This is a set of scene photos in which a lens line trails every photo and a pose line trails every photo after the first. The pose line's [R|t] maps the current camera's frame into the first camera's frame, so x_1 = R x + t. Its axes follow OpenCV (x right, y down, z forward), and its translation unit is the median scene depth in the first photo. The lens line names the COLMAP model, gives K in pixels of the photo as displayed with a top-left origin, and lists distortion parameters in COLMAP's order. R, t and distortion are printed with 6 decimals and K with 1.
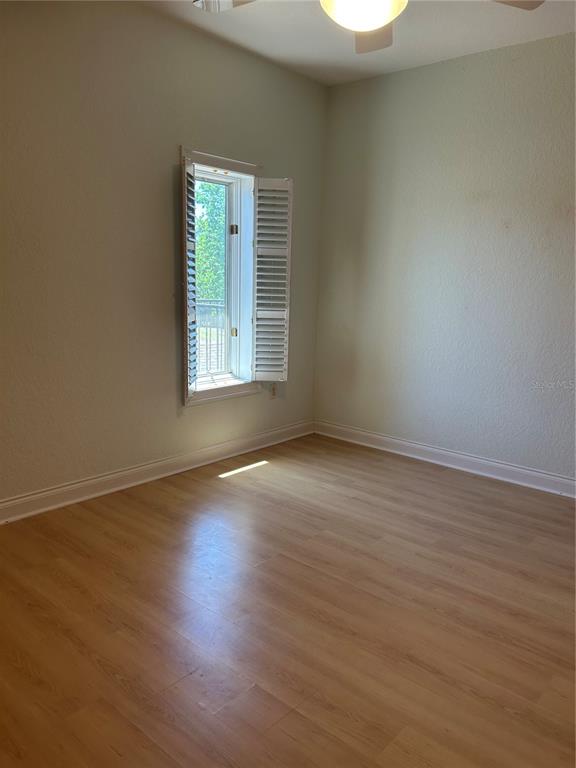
lens RADIAL K [[567.3, 0, 288.0], [0, 567.3, 415.4], [0, 0, 1]] dist [0.001662, 0.000165]
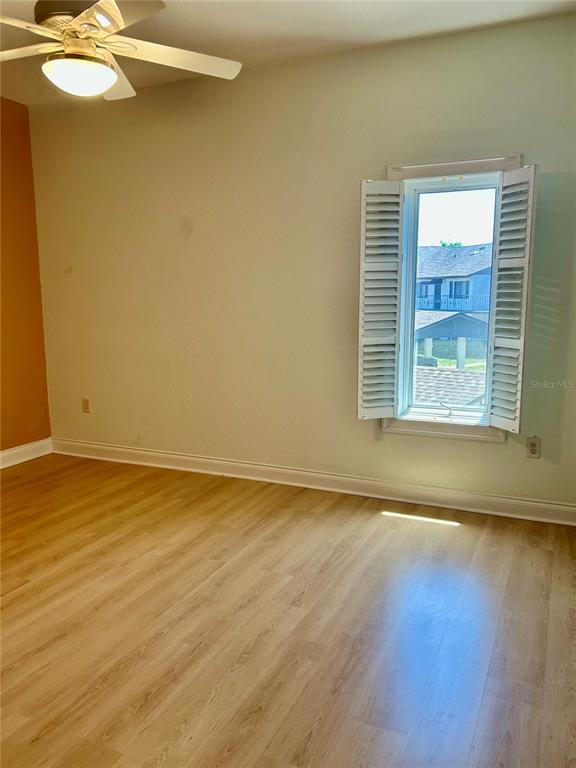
lens RADIAL K [[634.2, 0, 287.7], [0, 634.2, 413.5], [0, 0, 1]] dist [-0.001558, -0.003644]
pose [[0.286066, 0.157618, -0.945157, 0.768967], [-0.224601, 0.969929, 0.093770, -0.107198], [0.931515, 0.185459, 0.312865, 0.510881]]
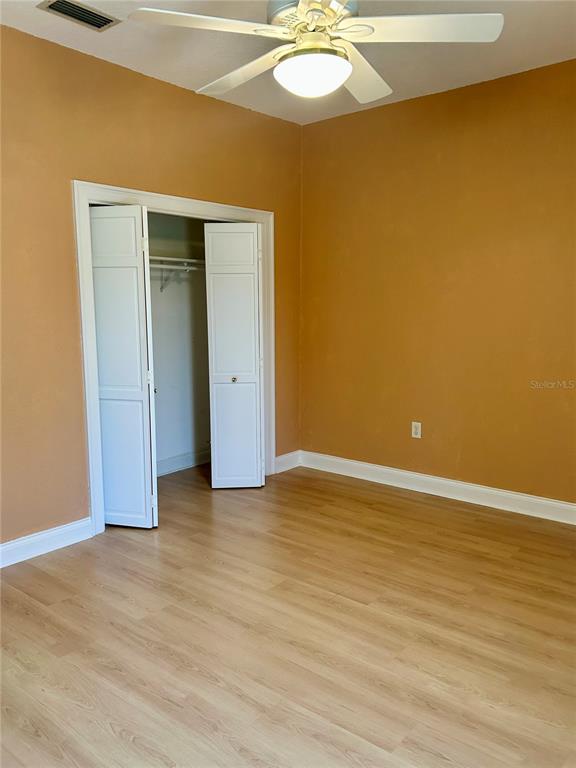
lens RADIAL K [[598.7, 0, 291.1], [0, 598.7, 384.0], [0, 0, 1]] dist [0.005320, 0.002517]
pose [[-0.999380, -0.016513, -0.031104, 0.092233], [-0.026998, 0.926364, 0.375661, -0.287904], [0.022610, 0.376267, -0.926235, 1.076252]]
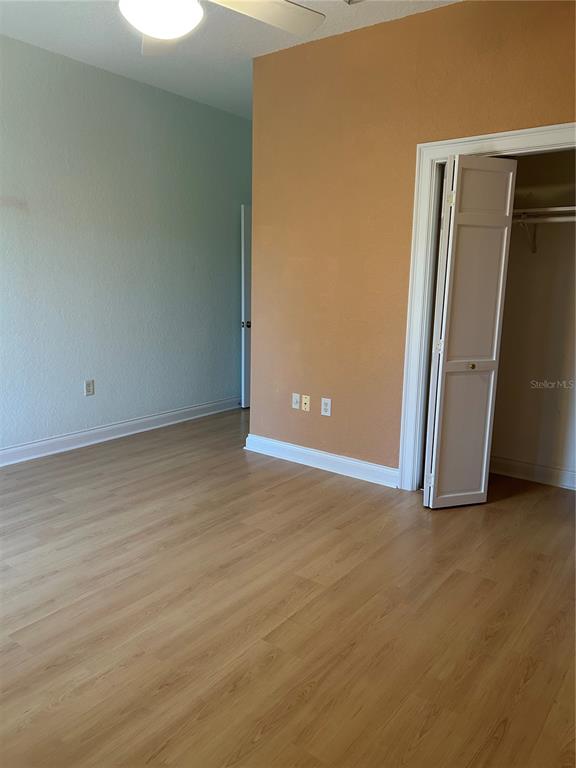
lens RADIAL K [[589.6, 0, 289.5], [0, 589.6, 399.6], [0, 0, 1]] dist [0.008900, -0.001743]
pose [[-0.073995, -0.235944, 0.968945, -0.524783], [0.223866, 0.942882, 0.246694, -0.113218], [-0.971807, 0.235168, -0.016949, 0.428917]]
